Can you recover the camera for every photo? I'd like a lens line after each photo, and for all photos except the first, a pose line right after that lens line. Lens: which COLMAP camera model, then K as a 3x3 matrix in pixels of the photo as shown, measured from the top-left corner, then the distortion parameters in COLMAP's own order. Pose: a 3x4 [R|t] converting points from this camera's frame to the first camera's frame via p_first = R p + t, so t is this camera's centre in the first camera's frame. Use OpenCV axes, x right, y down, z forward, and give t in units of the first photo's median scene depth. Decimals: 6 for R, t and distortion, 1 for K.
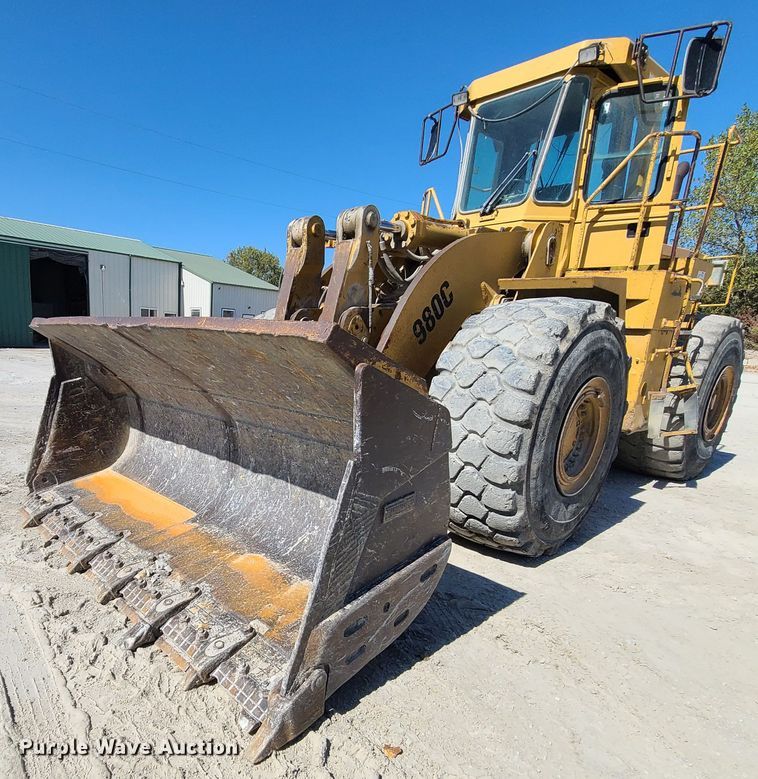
lens RADIAL K [[529.2, 0, 241.6], [0, 529.2, 479.5], [0, 0, 1]] dist [0.005234, -0.003943]
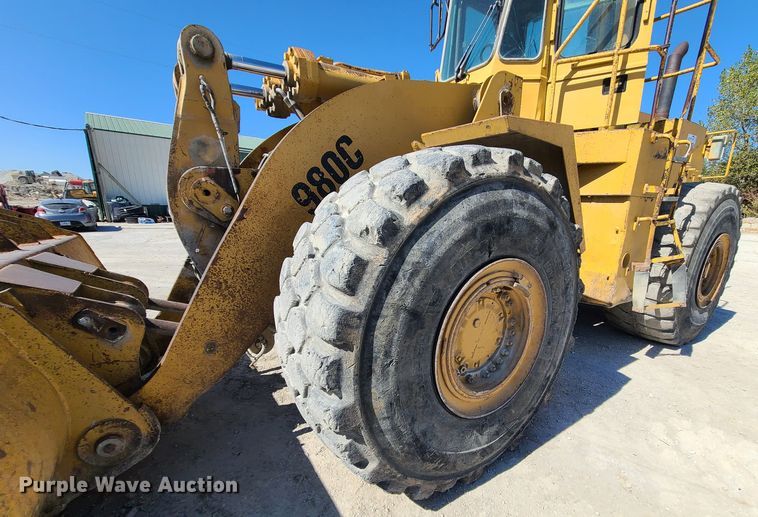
lens RADIAL K [[330.4, 0, 404.1], [0, 330.4, 304.1], [0, 0, 1]] dist [-0.000147, -0.002033]
pose [[0.998749, 0.001239, -0.049983, 0.468968], [-0.000957, 0.999983, 0.005667, -0.113750], [0.049989, -0.005612, 0.998734, 0.470173]]
